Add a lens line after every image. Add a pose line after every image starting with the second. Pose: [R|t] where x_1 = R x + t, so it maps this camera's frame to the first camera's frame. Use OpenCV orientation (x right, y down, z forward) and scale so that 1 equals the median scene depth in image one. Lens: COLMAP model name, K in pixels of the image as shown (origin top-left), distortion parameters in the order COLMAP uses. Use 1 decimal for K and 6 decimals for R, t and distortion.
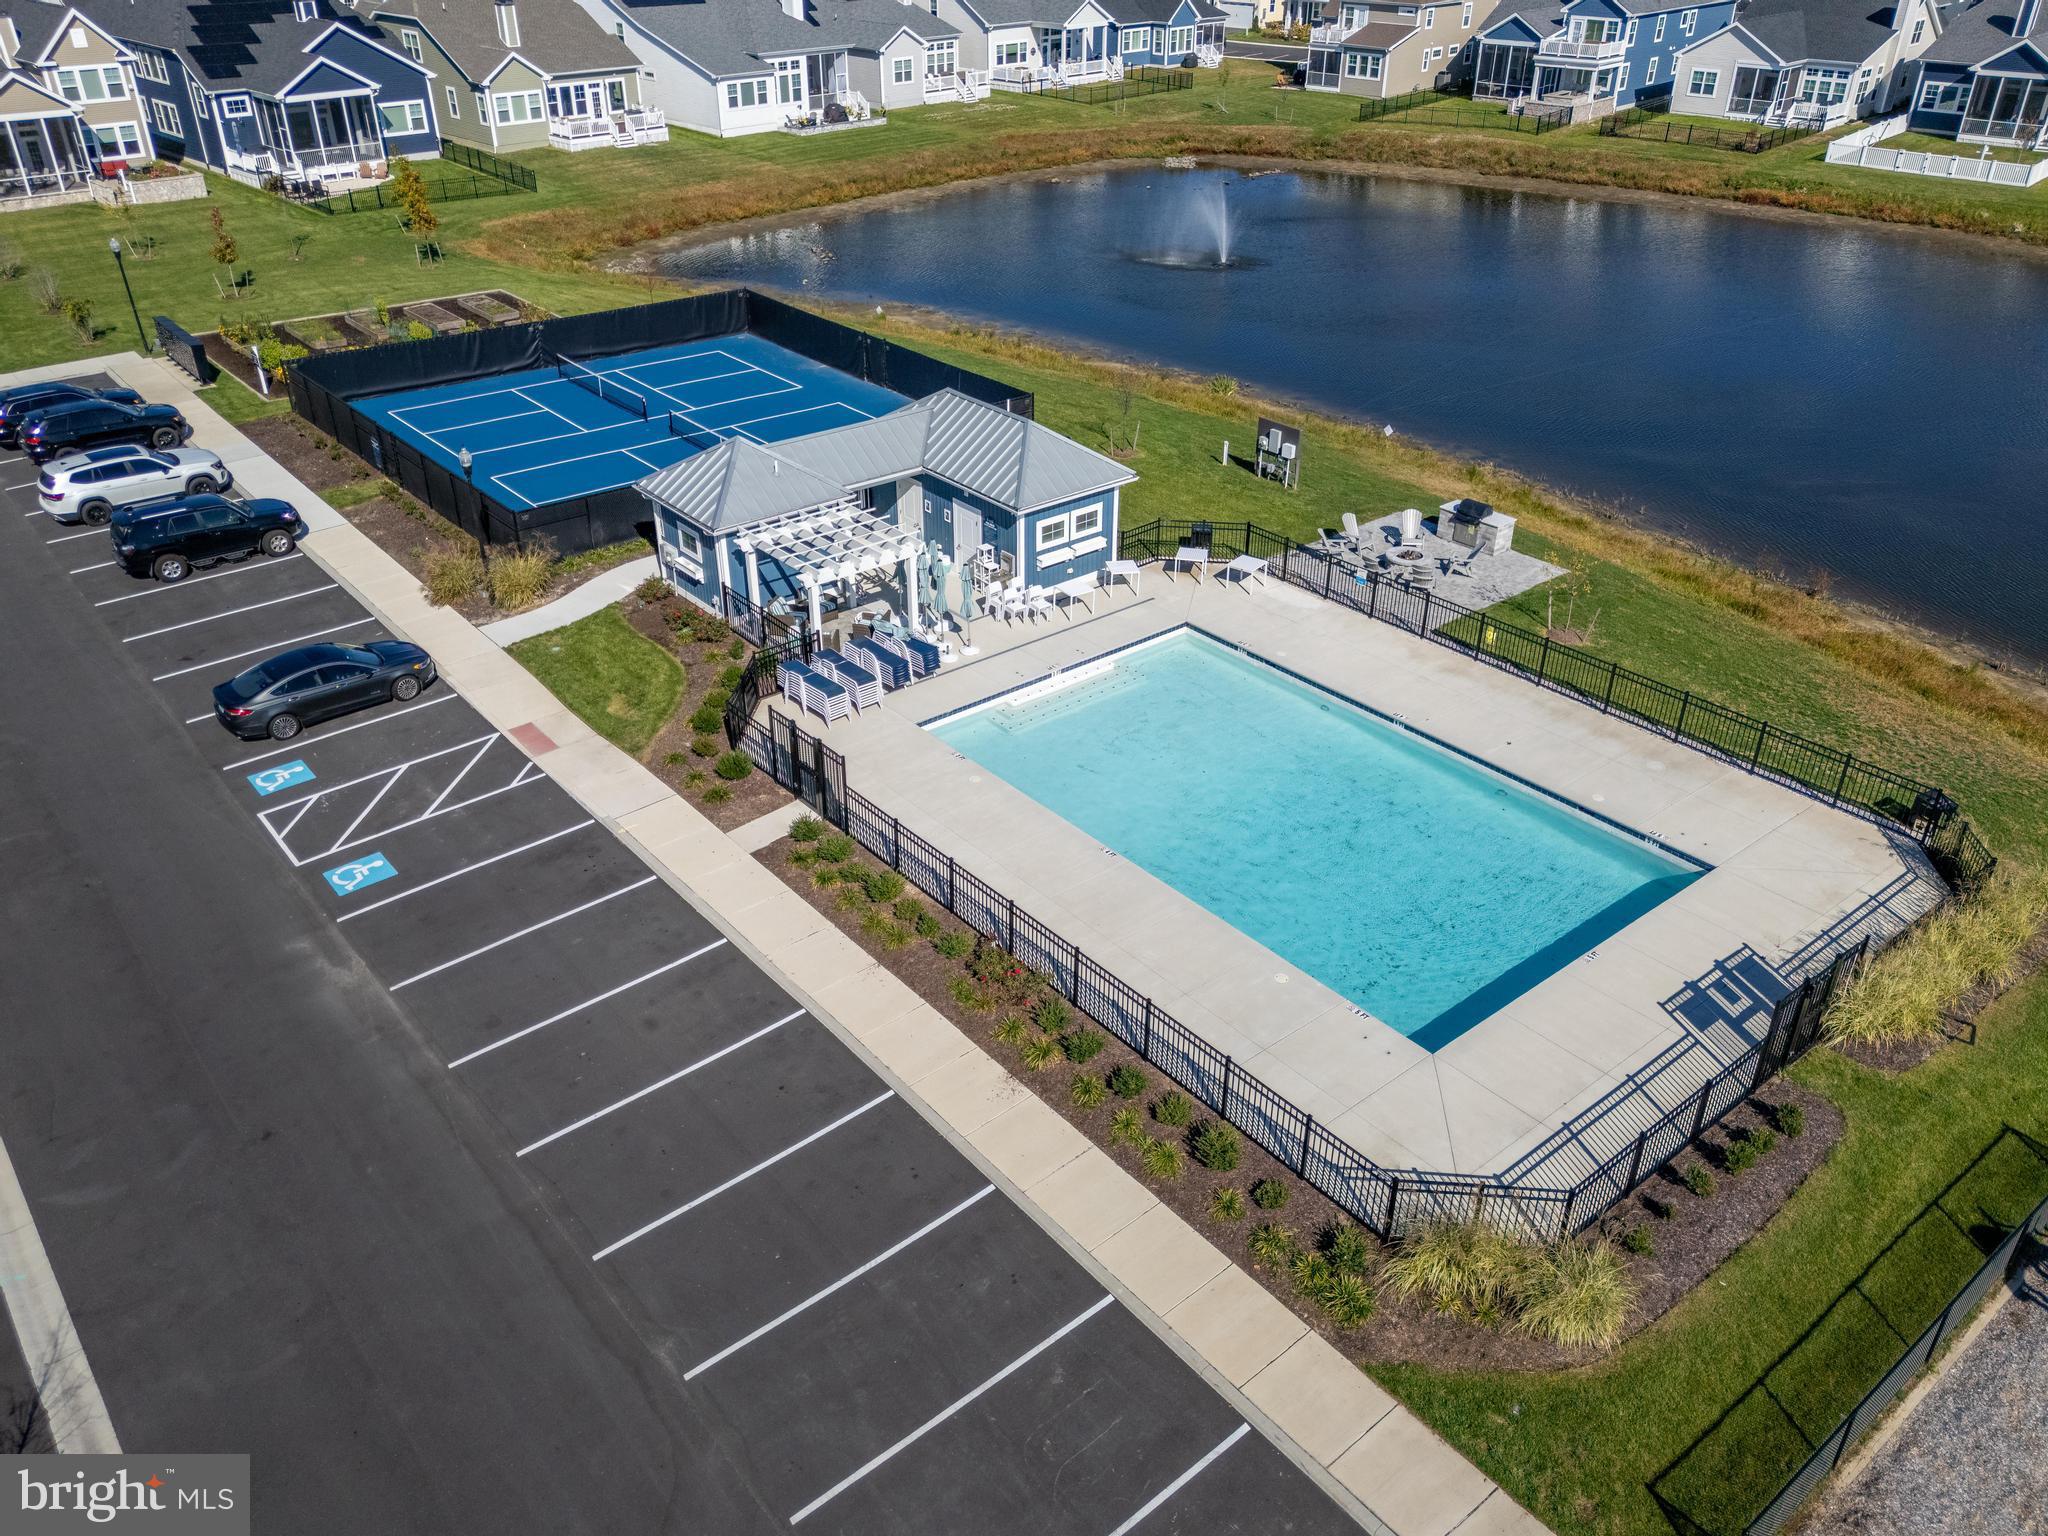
lens RADIAL K [[1573.2, 0, 1058.8], [0, 1573.2, 769.5], [0, 0, 1]] dist [0.100147, -0.092549]
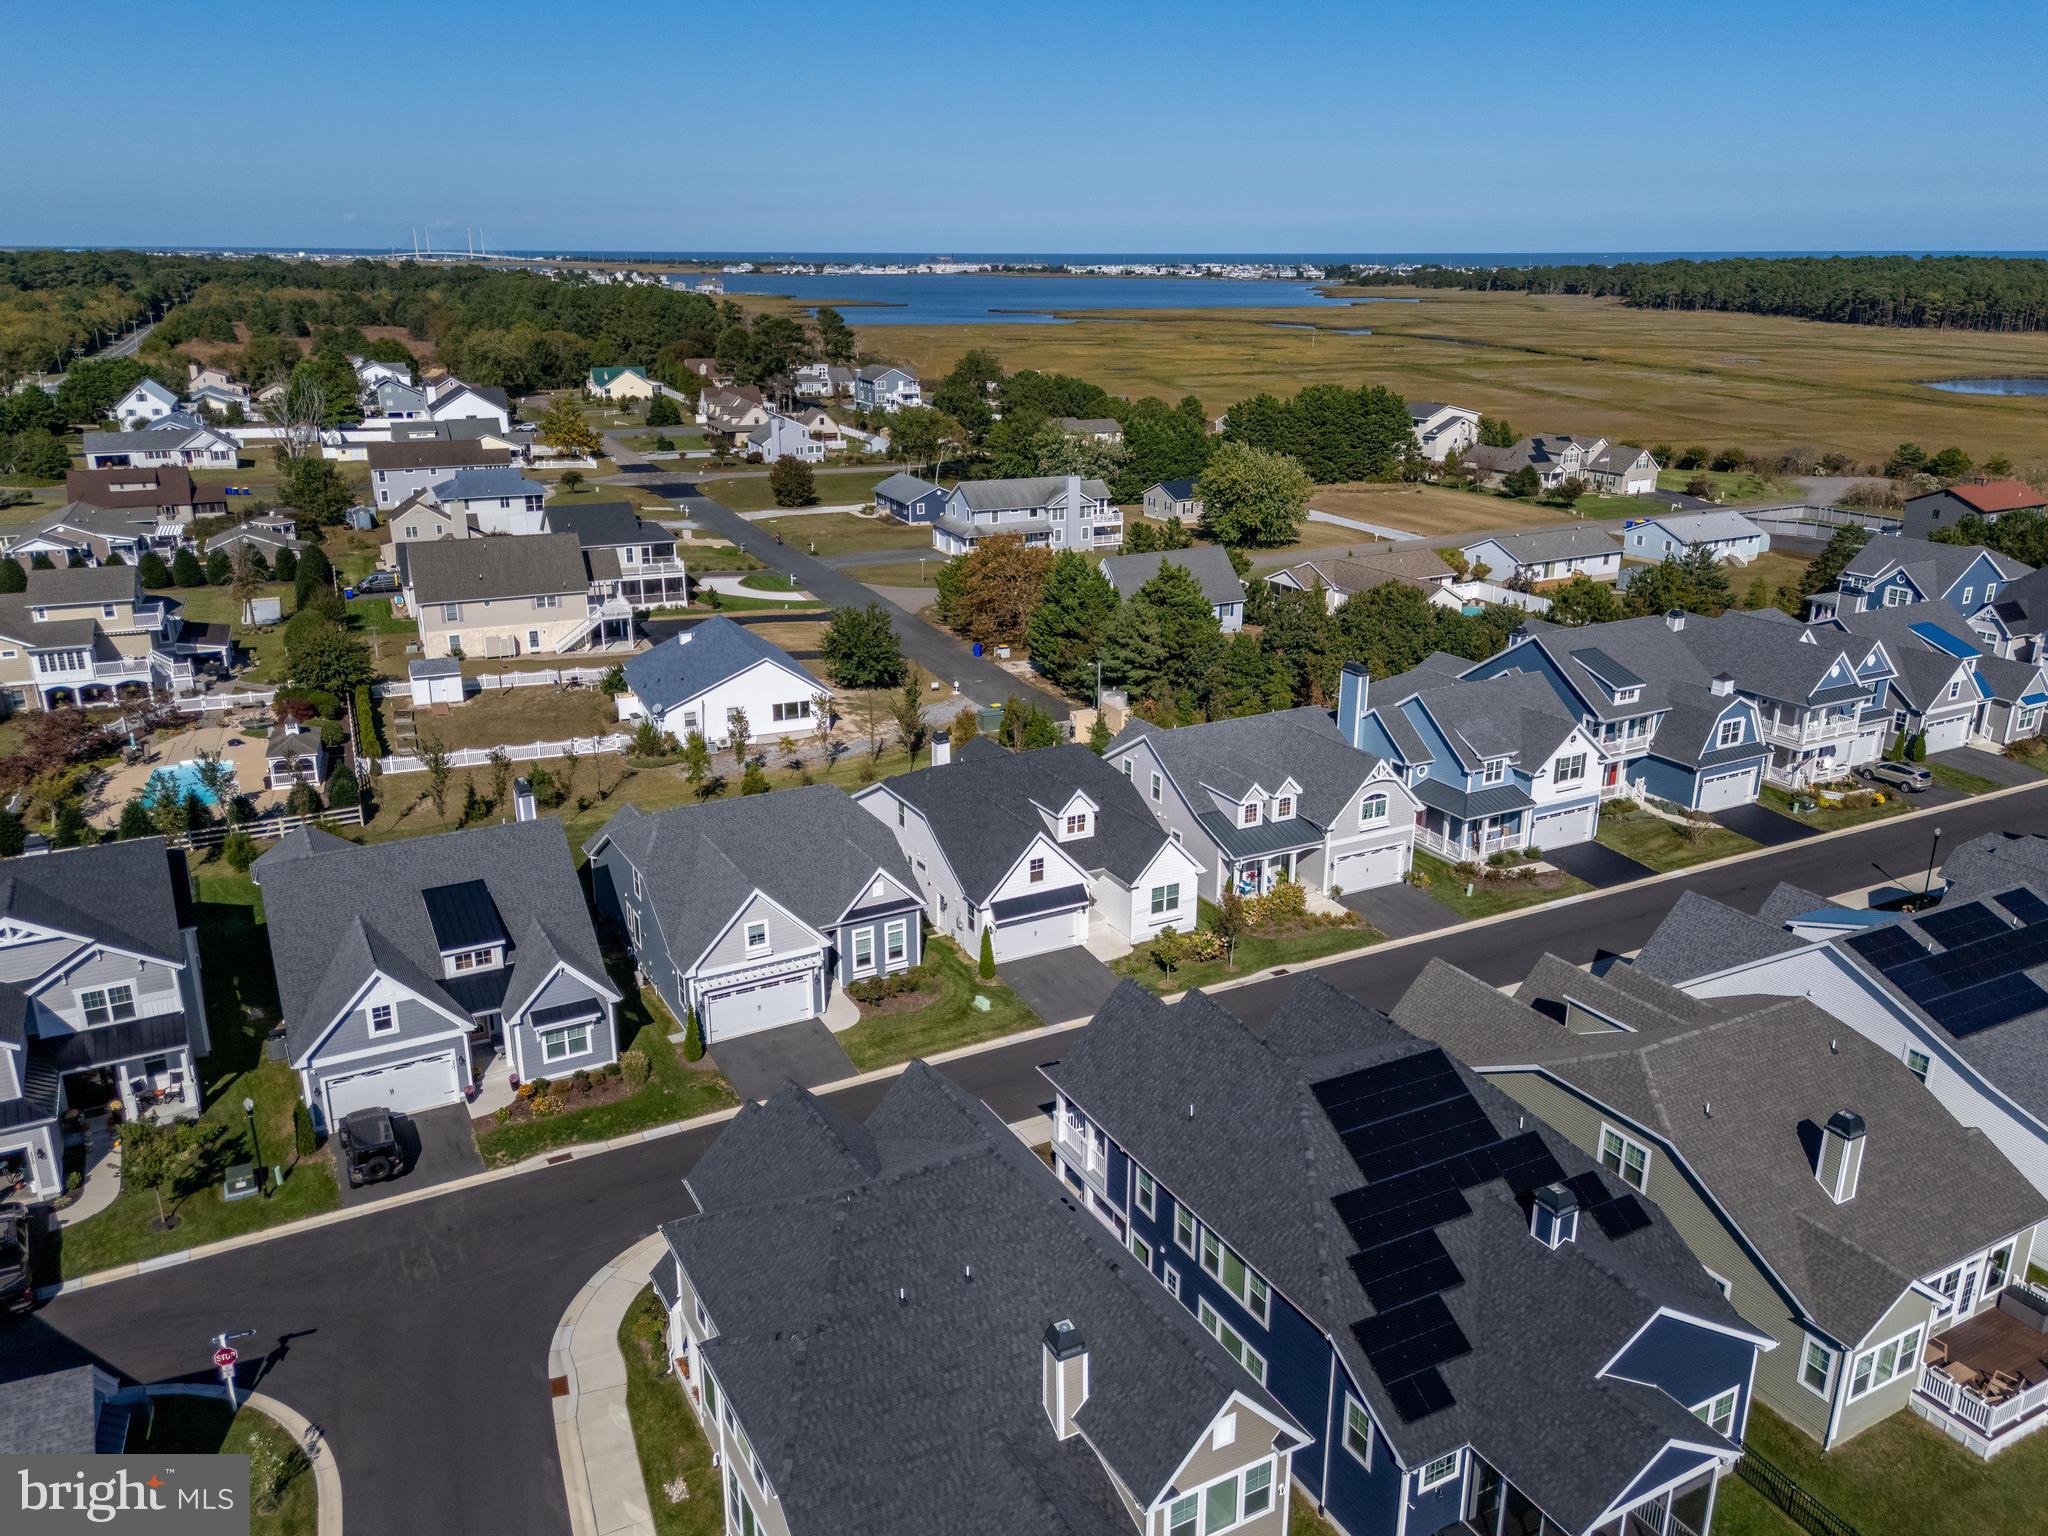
lens RADIAL K [[1550.8, 0, 1031.6], [0, 1550.8, 772.7], [0, 0, 1]] dist [0.089741, -0.096123]
pose [[0.953604, 0.096769, -0.285088, -1.109848], [-0.153726, 0.970695, -0.184717, -1.093537], [0.258858, 0.219972, 0.940534, 1.054350]]
